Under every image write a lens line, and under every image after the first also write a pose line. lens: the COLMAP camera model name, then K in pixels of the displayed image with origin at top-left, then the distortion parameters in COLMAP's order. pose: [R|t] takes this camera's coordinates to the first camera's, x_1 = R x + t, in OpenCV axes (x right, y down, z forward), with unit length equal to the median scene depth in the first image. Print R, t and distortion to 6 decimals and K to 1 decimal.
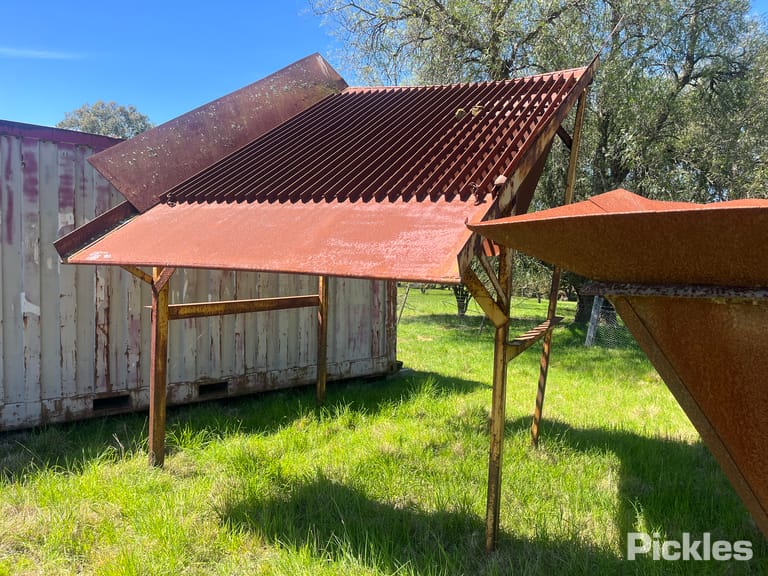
lens RADIAL K [[578.3, 0, 384.0], [0, 578.3, 291.1], [0, 0, 1]] dist [0.059573, -0.091577]
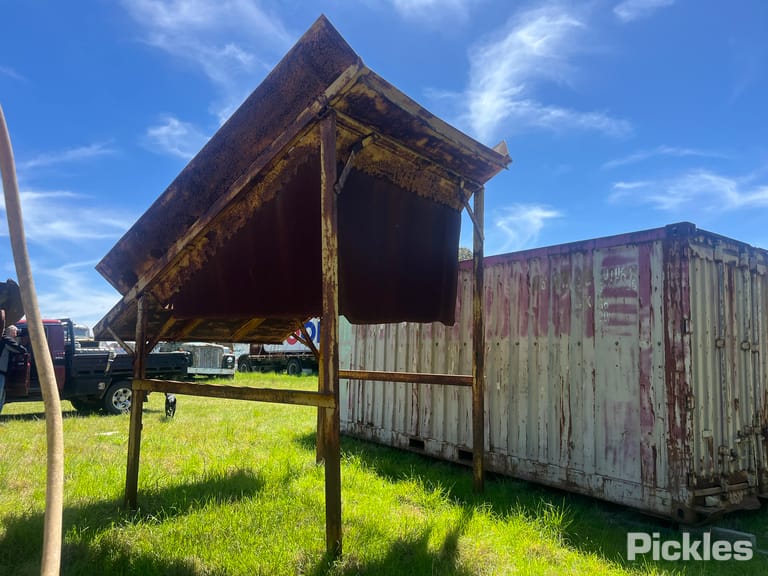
lens RADIAL K [[578.3, 0, 381.9], [0, 578.3, 292.2], [0, 0, 1]] dist [0.059573, -0.091577]
pose [[-0.156036, -0.134233, -0.978588, 0.897765], [-0.075862, 0.989425, -0.123623, -0.000228], [0.984834, 0.054948, -0.164569, 0.980347]]
